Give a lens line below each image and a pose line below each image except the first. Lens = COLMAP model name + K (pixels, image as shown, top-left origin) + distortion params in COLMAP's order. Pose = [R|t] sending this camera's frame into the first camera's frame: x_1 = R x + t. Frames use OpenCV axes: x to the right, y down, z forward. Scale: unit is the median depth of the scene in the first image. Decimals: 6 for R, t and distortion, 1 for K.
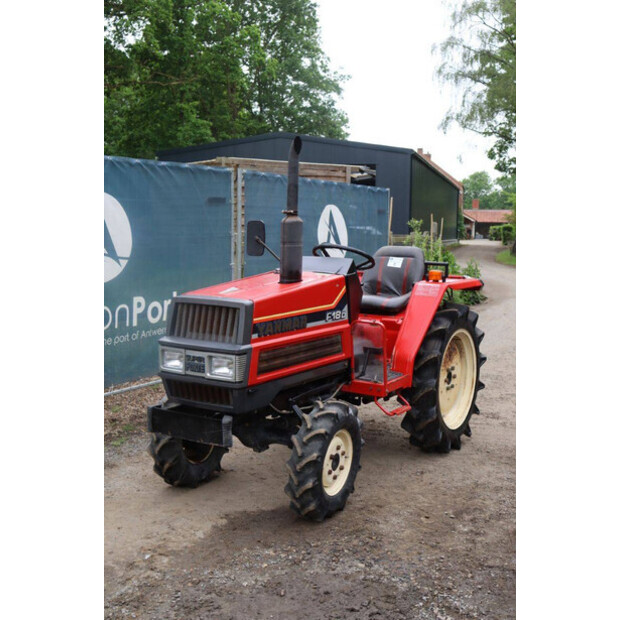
lens RADIAL K [[771.5, 0, 310.0], [0, 771.5, 320.2], [0, 0, 1]] dist [0.004987, 0.000000]
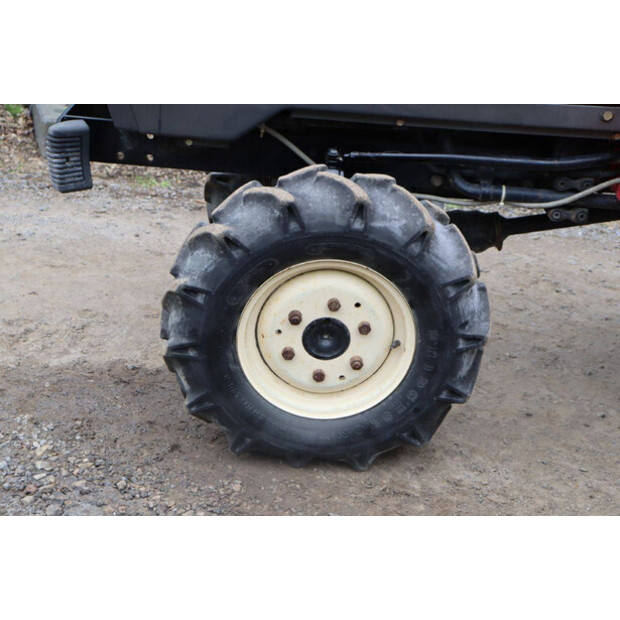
lens RADIAL K [[1104.1, 0, 310.9], [0, 1104.1, 309.7], [0, 0, 1]] dist [0.196438, 0.000000]
pose [[0.514464, 0.353647, -0.781192, 0.440182], [-0.169518, 0.934963, 0.311622, 0.005713], [0.840589, -0.027892, 0.540954, 0.705475]]
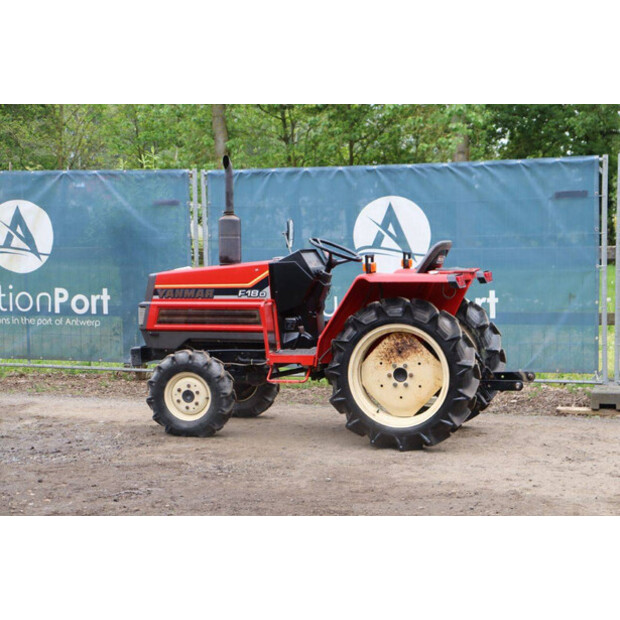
lens RADIAL K [[1190.4, 0, 314.5], [0, 1190.4, 309.6], [0, 0, 1]] dist [0.261258, 0.000000]
pose [[0.229578, 0.045238, -0.972238, 2.106839], [-0.108048, 0.993929, 0.020733, -0.034163], [0.967274, 0.100289, 0.233073, 0.710682]]
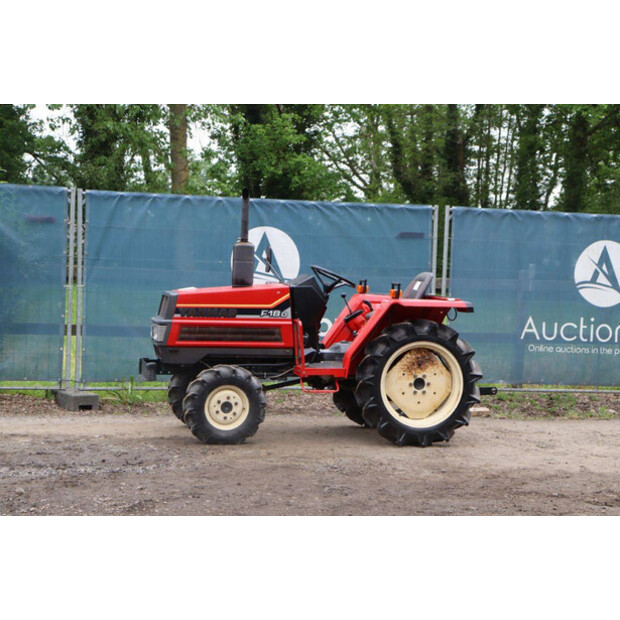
lens RADIAL K [[1190.4, 0, 314.4], [0, 1190.4, 309.9], [0, 0, 1]] dist [0.261258, 0.000000]
pose [[0.717982, 0.041271, -0.694837, 1.719629], [-0.111248, 0.992212, -0.056020, 0.108348], [0.687114, 0.117521, 0.716982, -0.532928]]
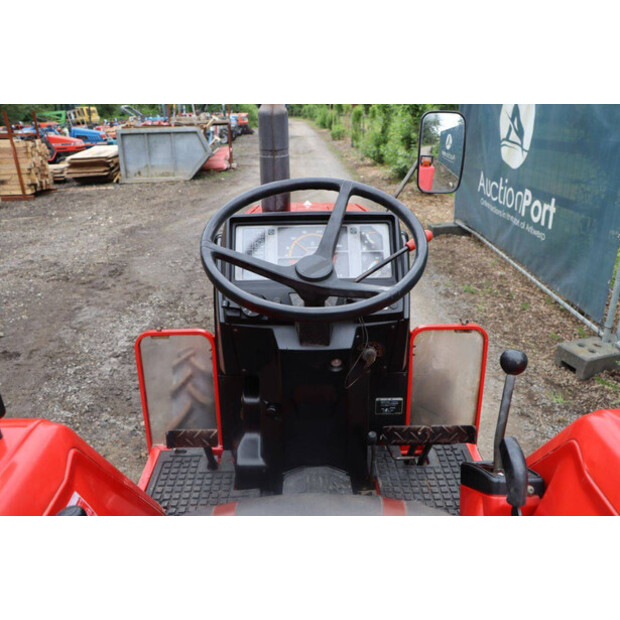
lens RADIAL K [[509.7, 0, 312.5], [0, 509.7, 309.0], [0, 0, 1]] dist [-0.112021, 0.035299]
pose [[-0.830125, 0.194547, -0.522535, 0.182880], [-0.073314, 0.890934, 0.448177, -0.177058], [0.552736, 0.410352, -0.725324, 1.414140]]
